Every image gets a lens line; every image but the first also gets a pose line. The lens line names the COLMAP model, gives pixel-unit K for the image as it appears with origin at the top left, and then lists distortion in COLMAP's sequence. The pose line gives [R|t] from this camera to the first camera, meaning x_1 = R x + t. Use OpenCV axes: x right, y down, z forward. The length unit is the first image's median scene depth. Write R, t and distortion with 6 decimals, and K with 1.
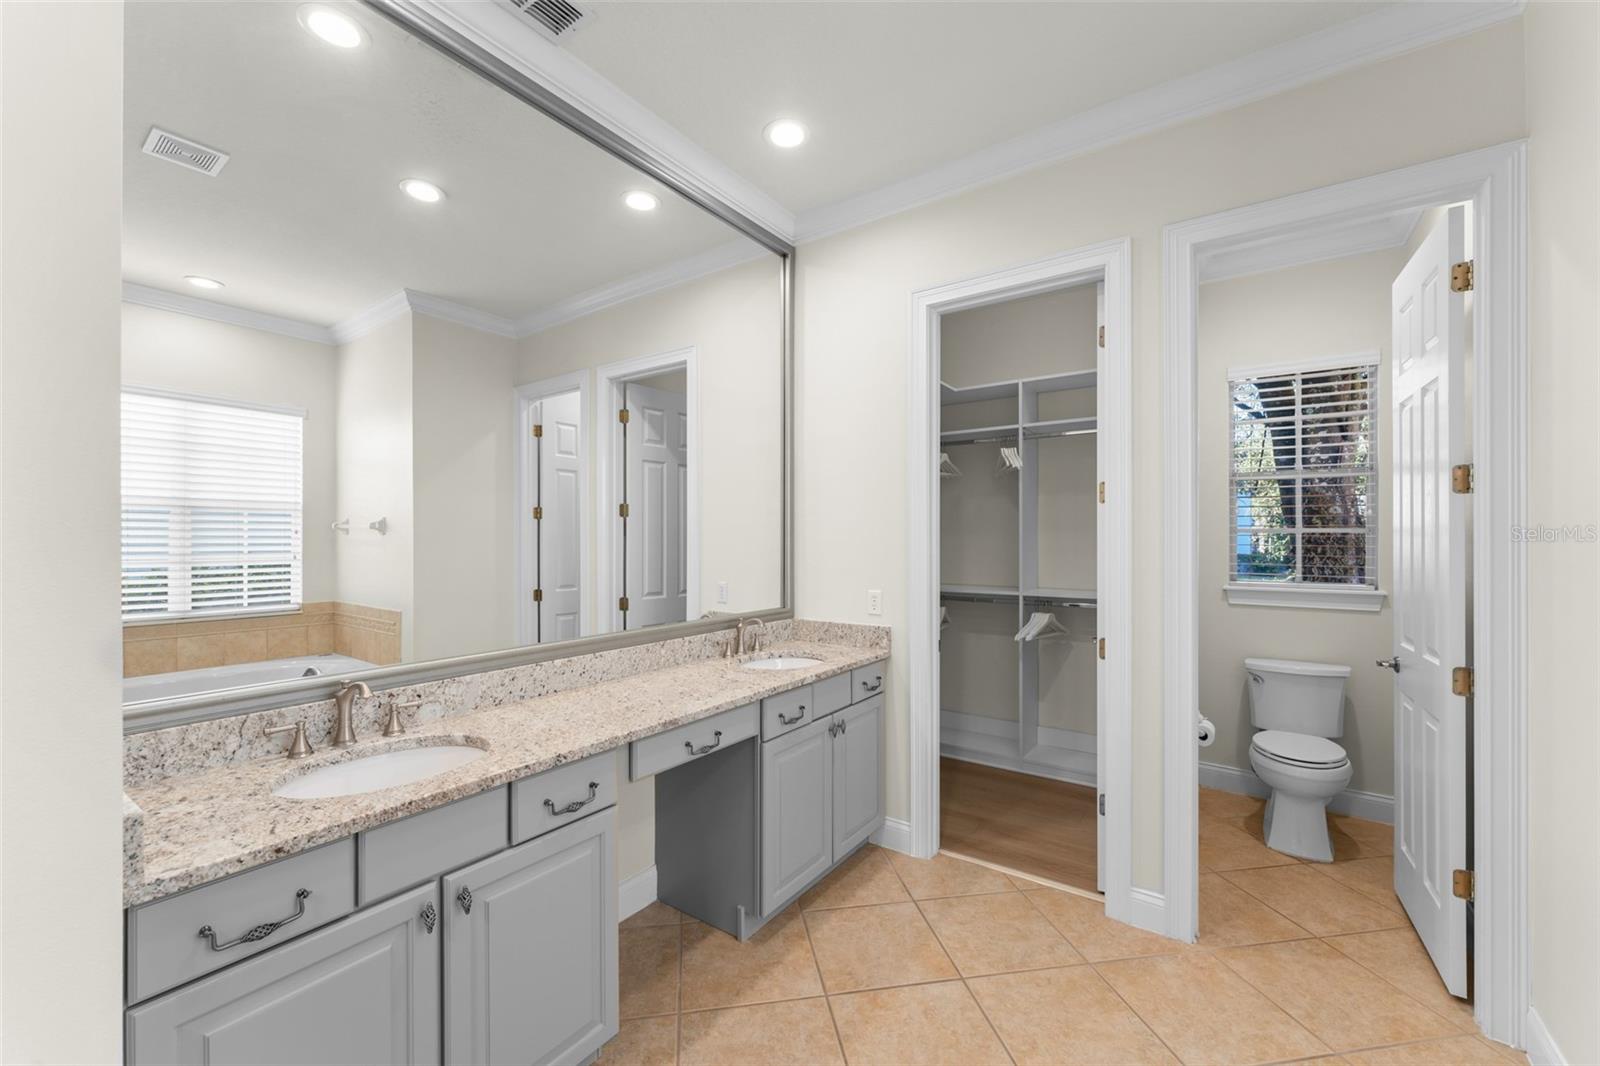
lens RADIAL K [[642.3, 0, 793.7], [0, 642.3, 535.9], [0, 0, 1]] dist [0.000879, 0.000288]
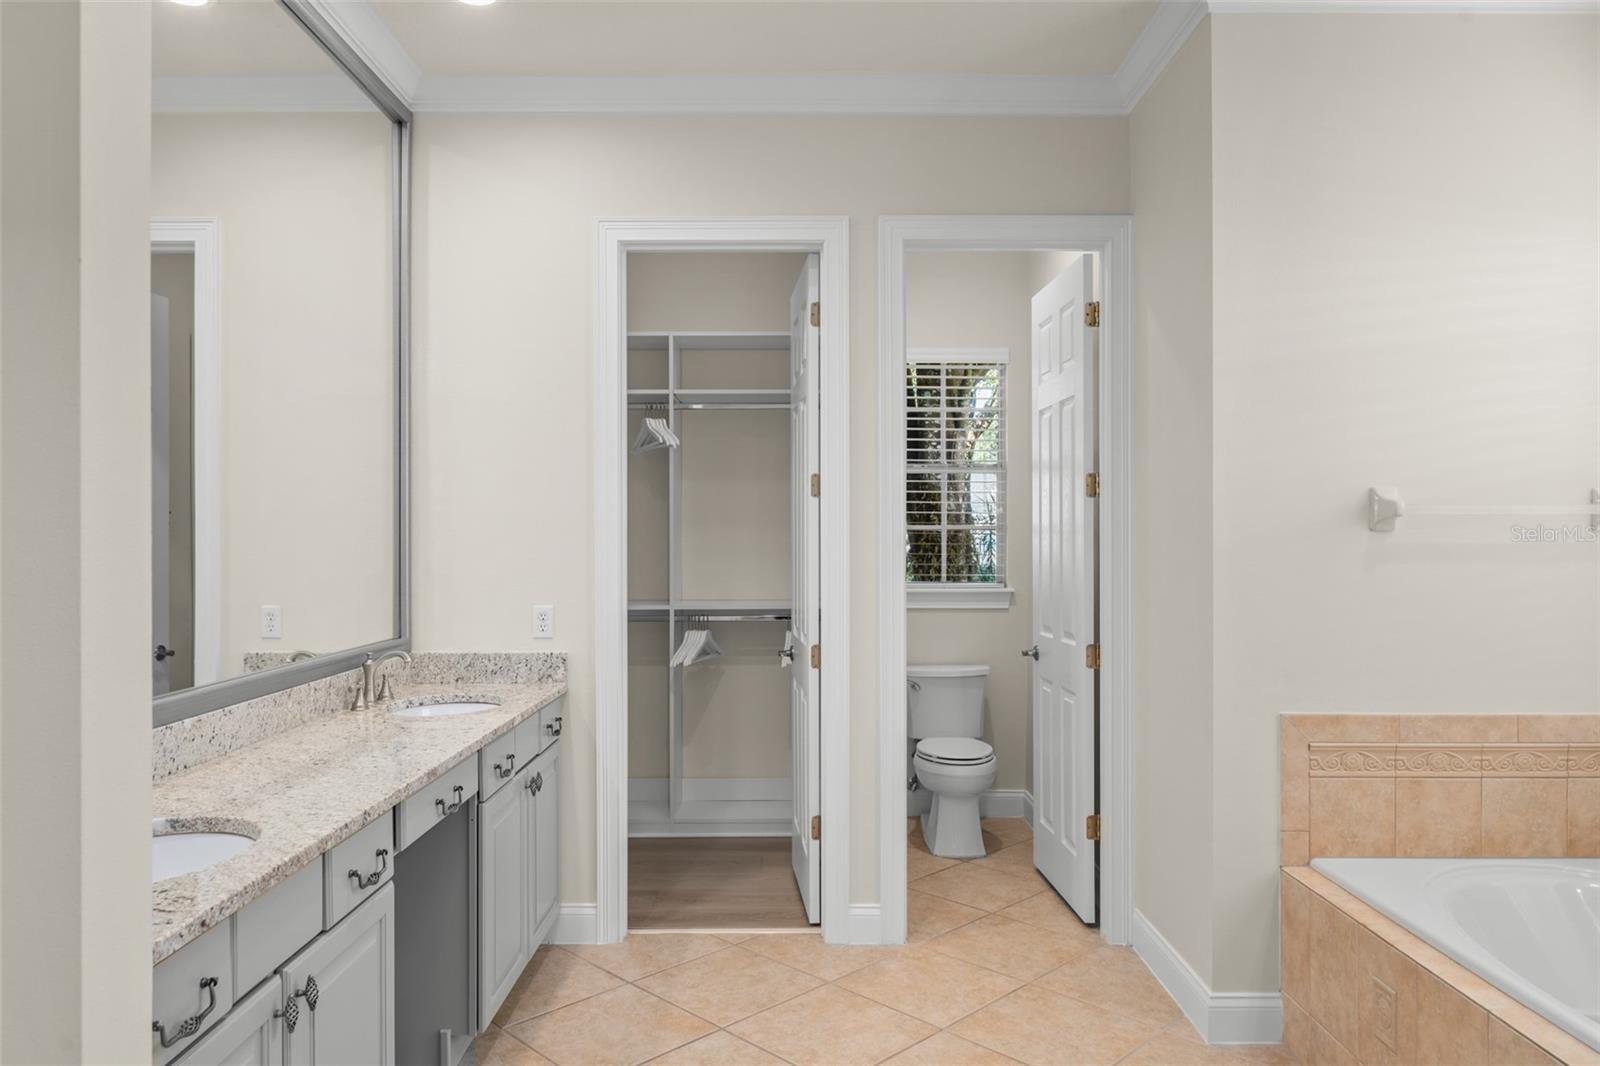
lens RADIAL K [[1083.2, 0, 800.0], [0, 1083.2, 533.0], [0, 0, 1]] dist [-0.002773, 0.002825]
pose [[0.810602, 0.001413, 0.585596, -0.431984], [-0.000828, 0.999999, -0.001267, 0.001976], [-0.585597, 0.000542, 0.810602, -0.229953]]
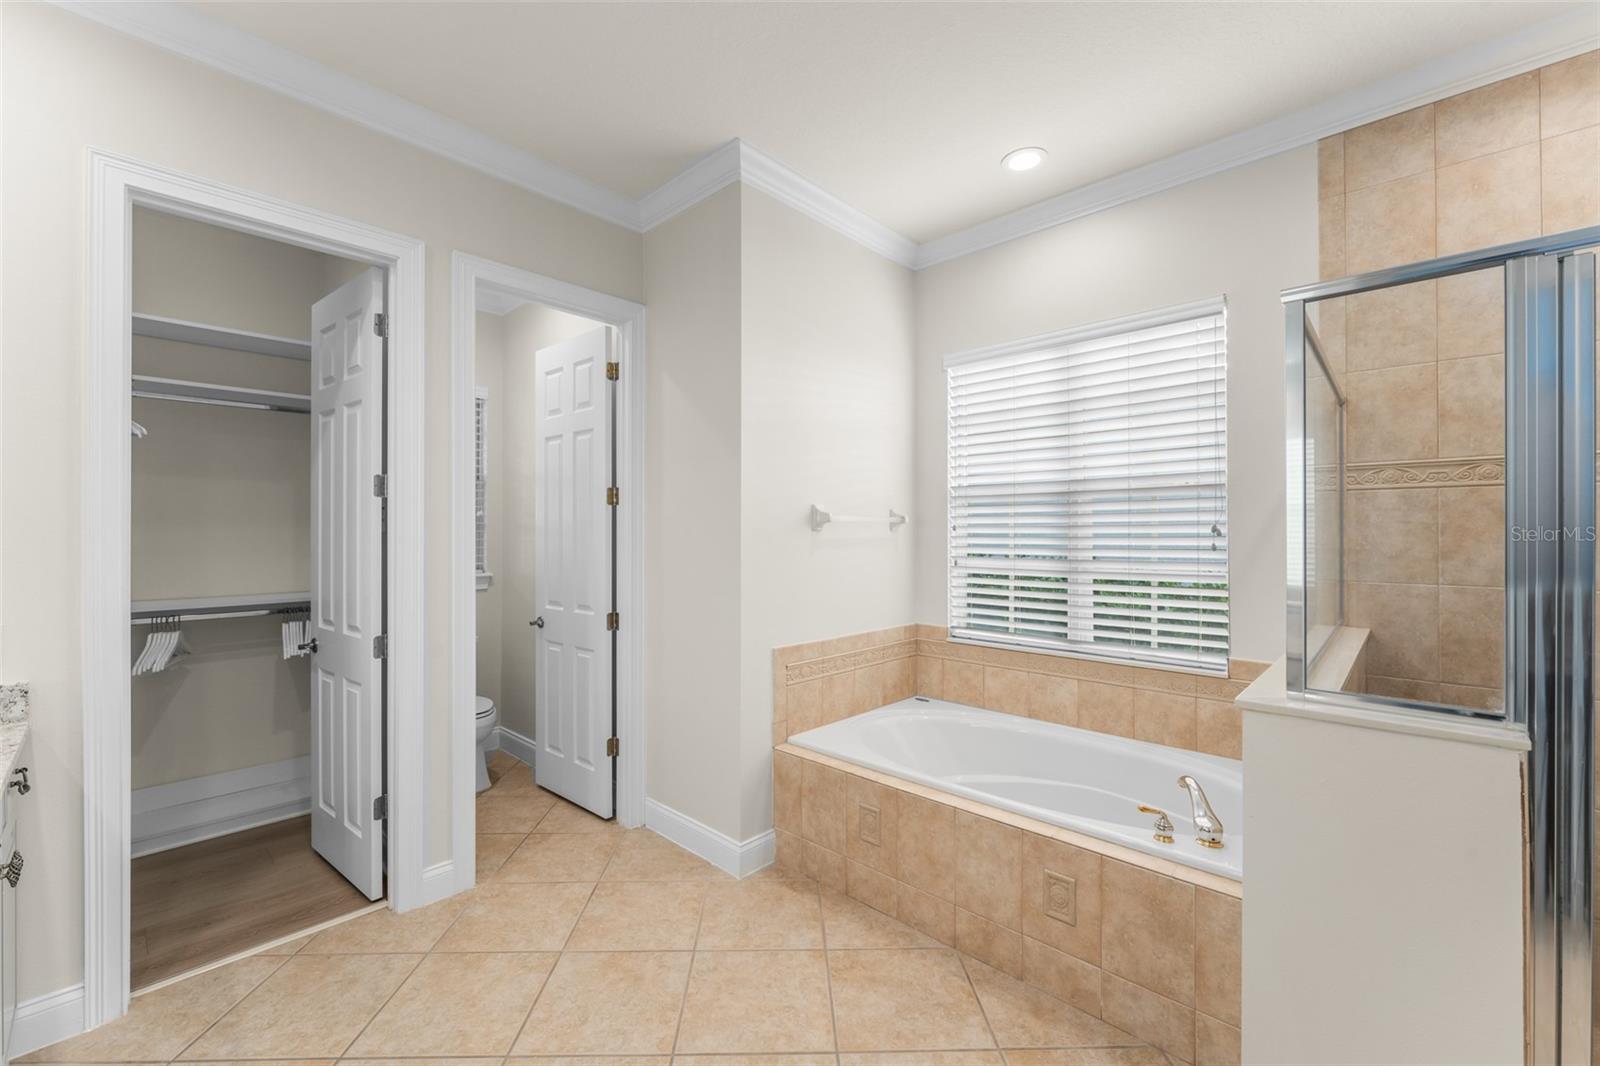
lens RADIAL K [[664.1, 0, 803.4], [0, 664.1, 527.8], [0, 0, 1]] dist [-0.001788, 0.000143]
pose [[0.127930, 0.006260, 0.991763, -0.425154], [-0.003280, 0.999977, -0.005889, -0.000456], [-0.991778, -0.002499, 0.127948, 0.236643]]
